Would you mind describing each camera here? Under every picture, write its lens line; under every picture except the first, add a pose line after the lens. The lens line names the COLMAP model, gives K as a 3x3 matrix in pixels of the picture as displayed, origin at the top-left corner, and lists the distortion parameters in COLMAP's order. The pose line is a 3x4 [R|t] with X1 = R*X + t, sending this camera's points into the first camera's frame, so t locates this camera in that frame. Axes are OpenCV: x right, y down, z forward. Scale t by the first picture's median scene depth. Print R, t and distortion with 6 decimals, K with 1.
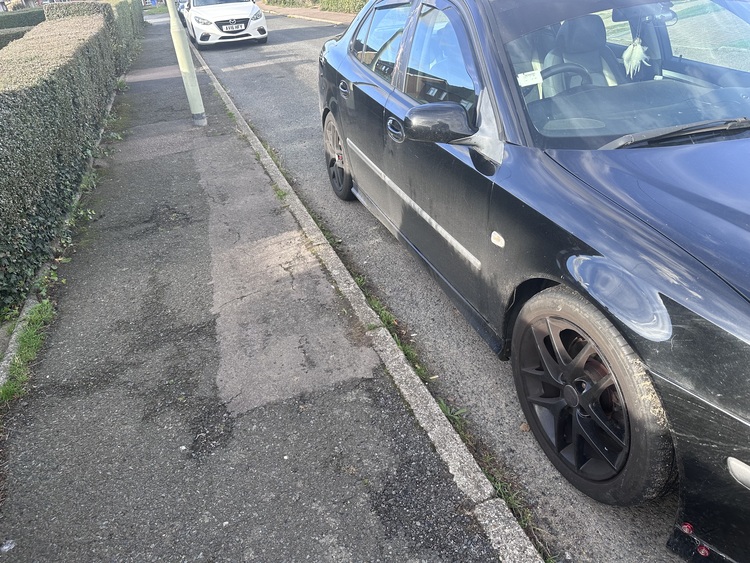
lens RADIAL K [[529.9, 0, 380.4], [0, 529.9, 282.1], [0, 0, 1]] dist [0.036218, -0.022118]
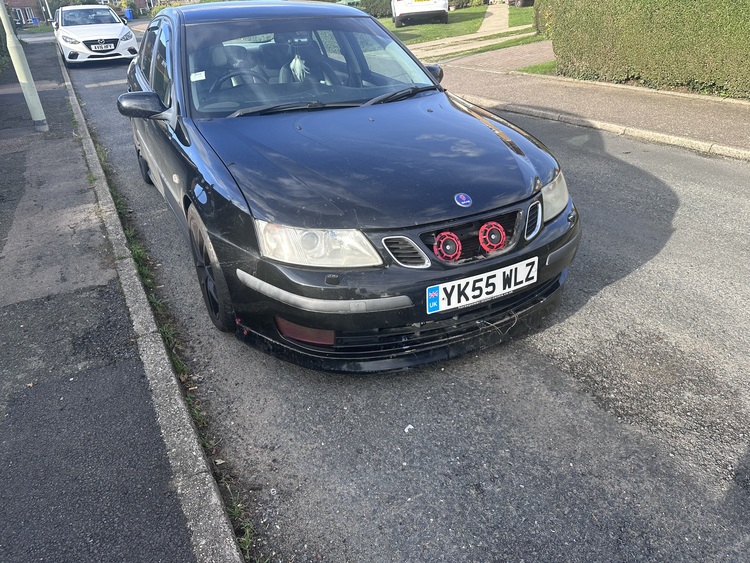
lens RADIAL K [[529.9, 0, 372.3], [0, 529.9, 278.6], [0, 0, 1]] dist [0.036218, -0.022118]
pose [[0.988820, -0.041007, 0.143364, 0.247263], [0.047557, 0.997961, -0.042566, 0.133471], [-0.141327, 0.048908, 0.988754, -0.257776]]
